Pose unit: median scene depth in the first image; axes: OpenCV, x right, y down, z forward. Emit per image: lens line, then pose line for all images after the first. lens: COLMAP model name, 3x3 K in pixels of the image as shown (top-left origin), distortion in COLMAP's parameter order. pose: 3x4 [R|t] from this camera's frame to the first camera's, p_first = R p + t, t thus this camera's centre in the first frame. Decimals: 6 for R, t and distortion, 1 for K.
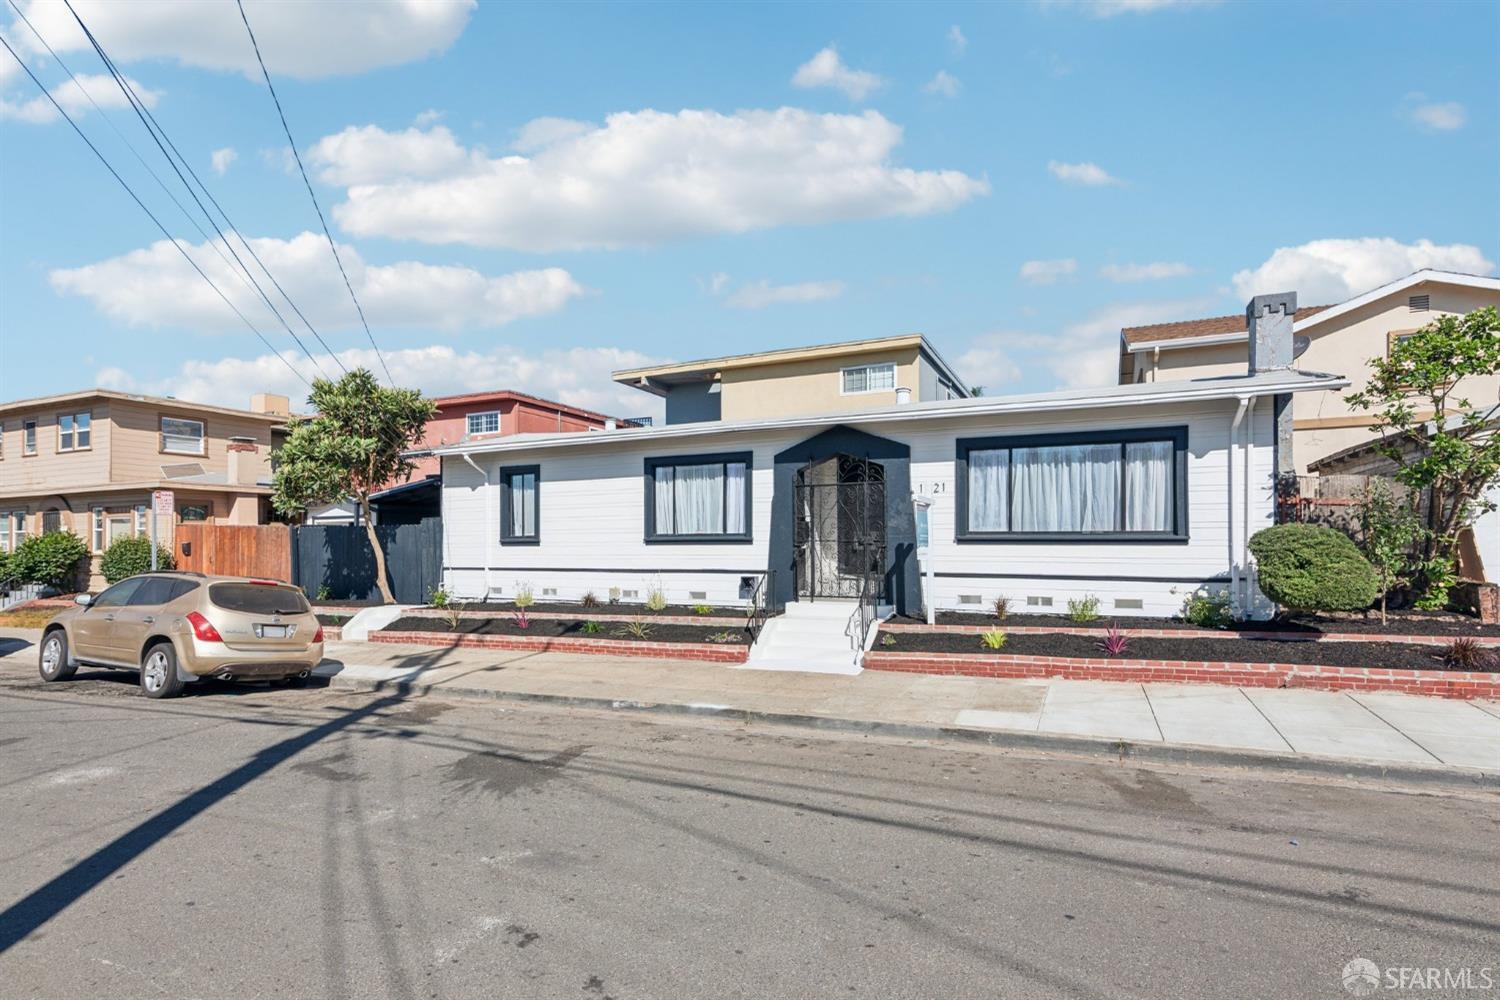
lens RADIAL K [[763.7, 0, 764.9], [0, 763.7, 539.0], [0, 0, 1]] dist [0.006655, -0.000910]
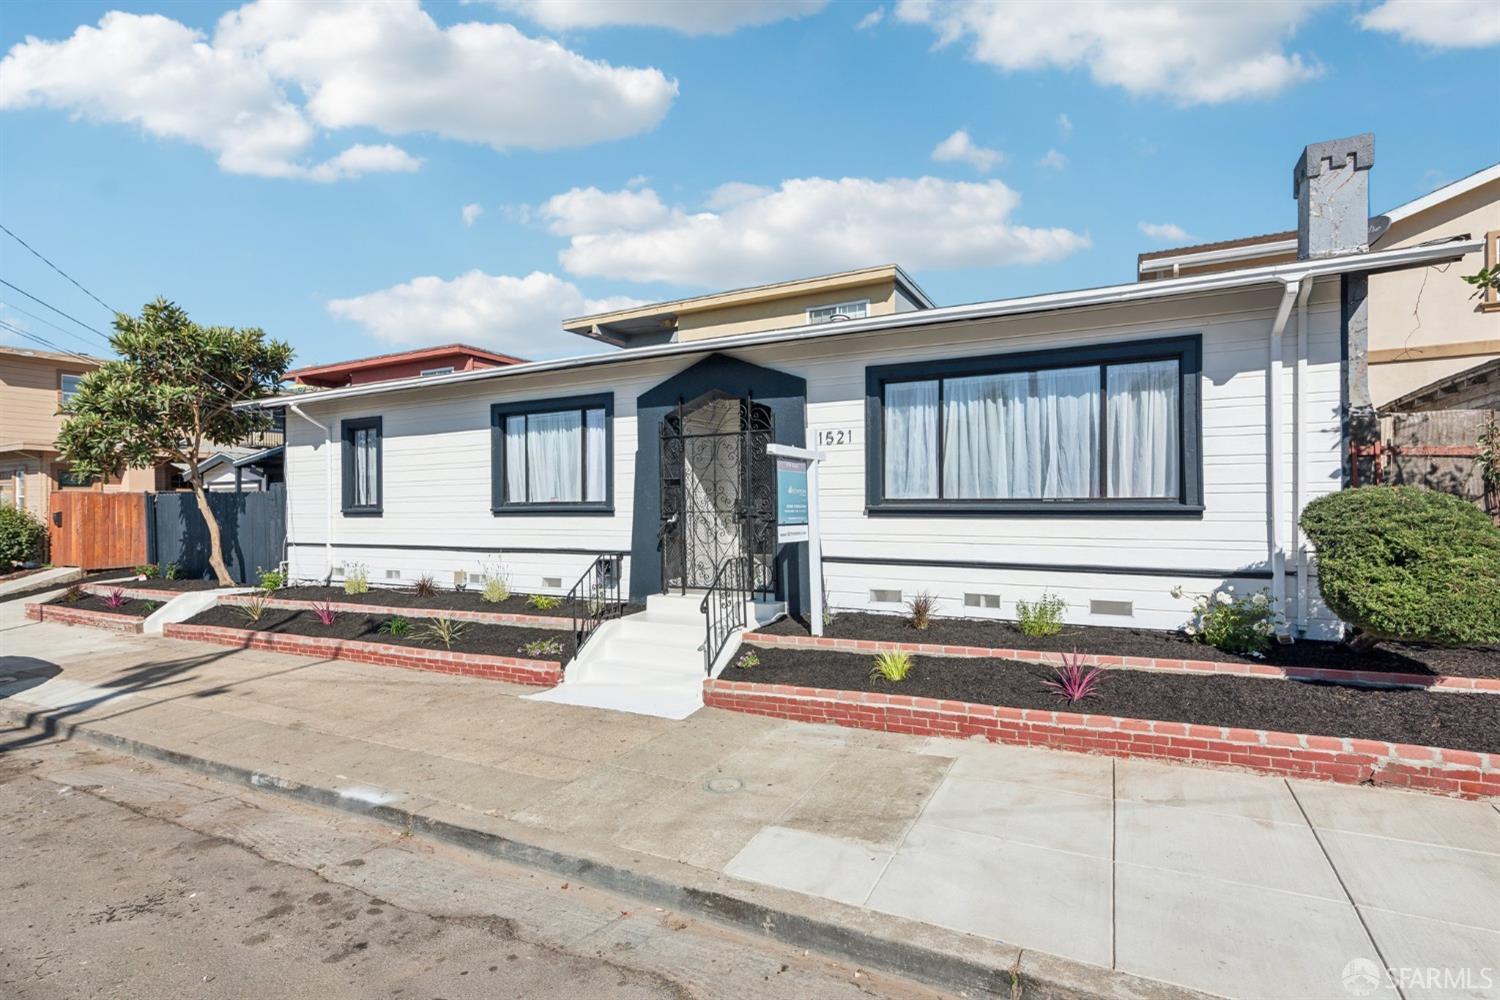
lens RADIAL K [[763.7, 0, 748.4], [0, 763.7, 502.7], [0, 0, 1]] dist [0.006655, -0.000910]
pose [[0.998485, -0.003146, -0.054928, 0.189856], [0.003133, 0.999995, -0.000324, -0.006819], [0.054928, 0.000151, 0.998490, 0.307469]]
